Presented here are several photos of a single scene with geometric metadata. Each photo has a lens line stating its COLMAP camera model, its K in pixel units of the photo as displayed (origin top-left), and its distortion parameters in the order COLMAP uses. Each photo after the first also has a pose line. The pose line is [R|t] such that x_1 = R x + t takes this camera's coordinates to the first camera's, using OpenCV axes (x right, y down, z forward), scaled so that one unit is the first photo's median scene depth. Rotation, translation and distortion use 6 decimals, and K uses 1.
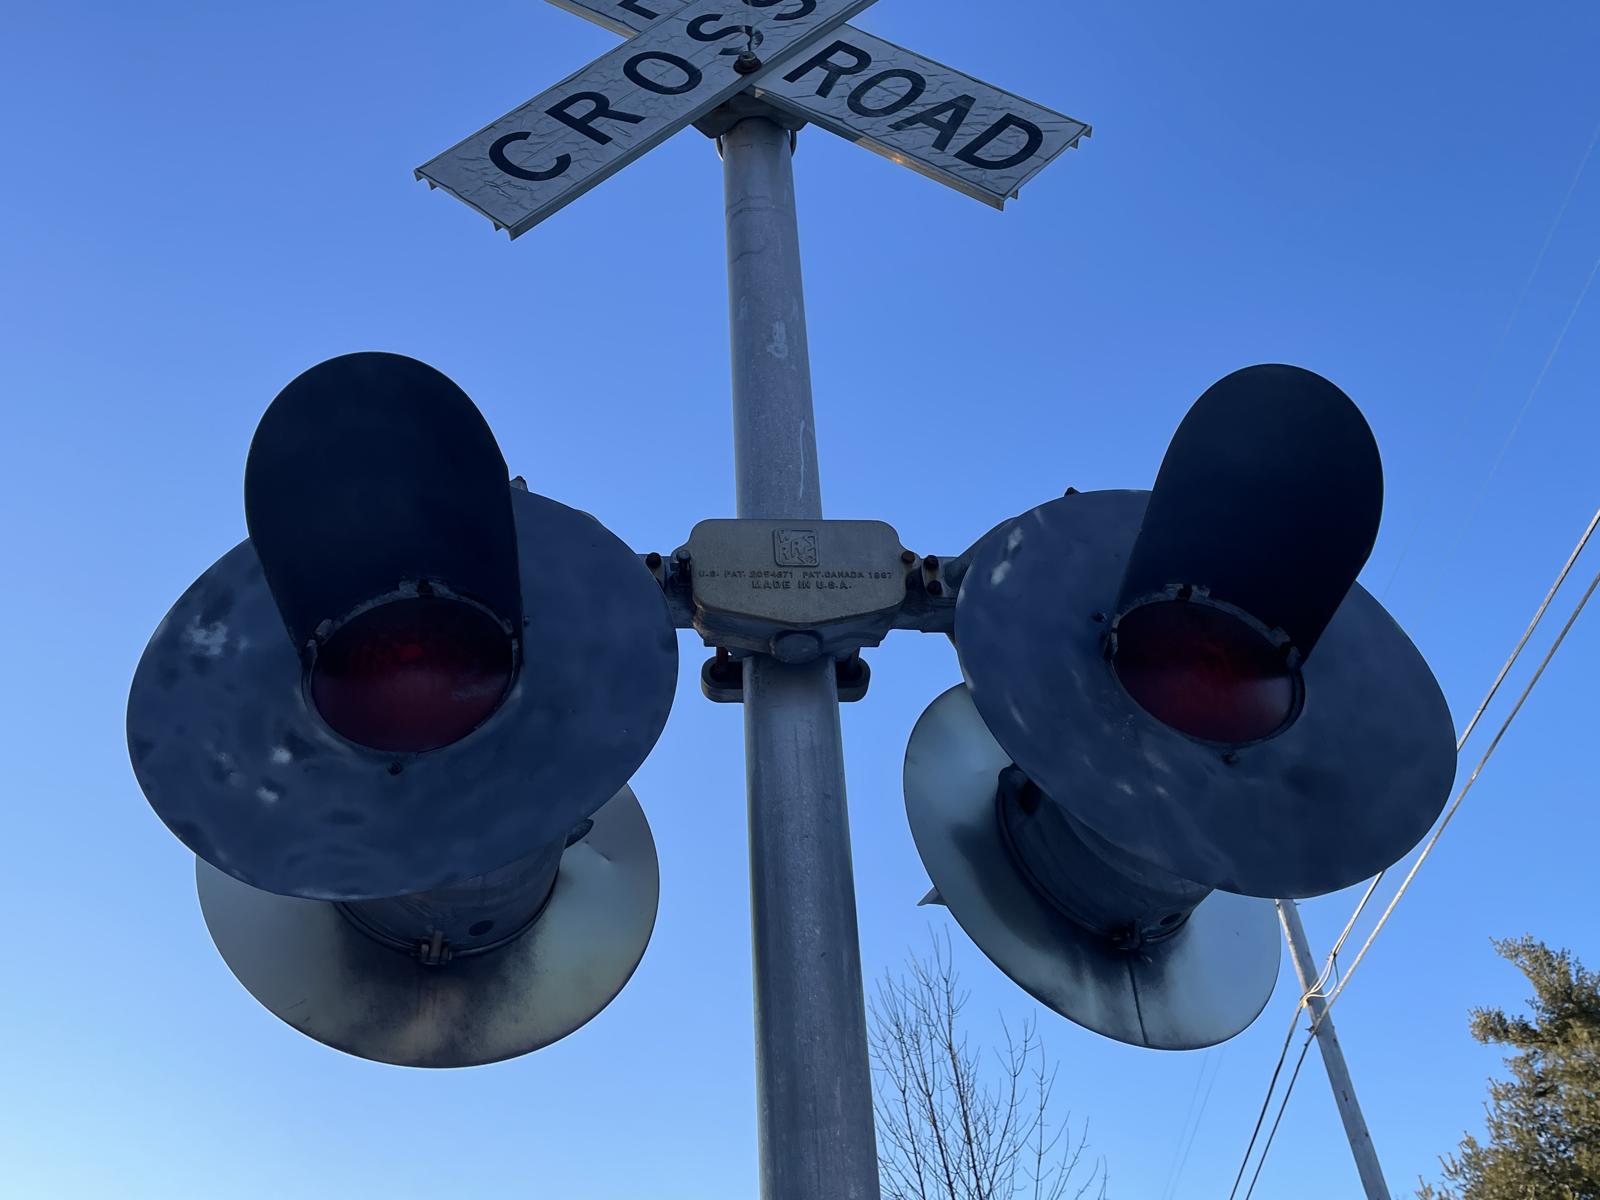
lens RADIAL K [[1432.7, 0, 794.2], [0, 1432.7, 596.1], [0, 0, 1]] dist [0.034992, -0.011559]
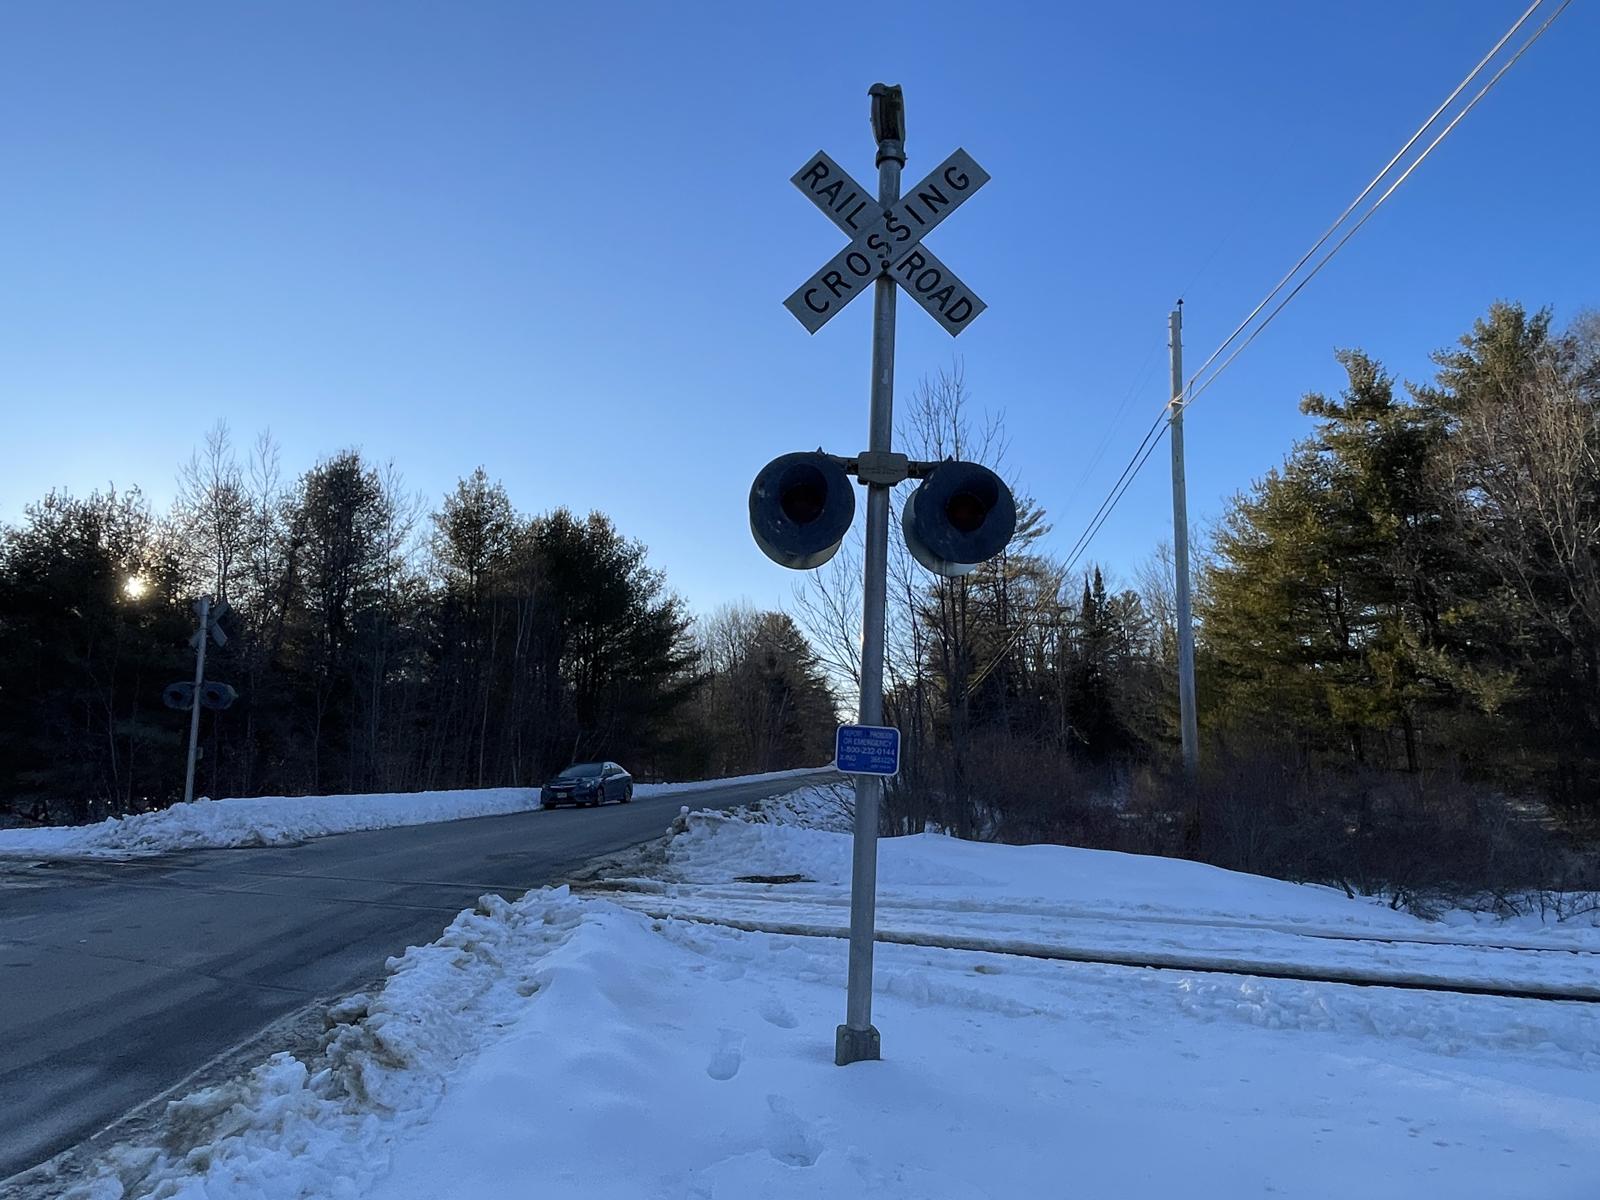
lens RADIAL K [[1026.2, 0, 799.1], [0, 1026.2, 601.6], [0, 0, 1]] dist [-0.001551, -0.000429]
pose [[0.994718, 0.093276, -0.042844, -0.056824], [-0.057198, 0.850291, 0.523196, -0.924901], [0.085232, -0.517982, 0.851135, -1.338214]]
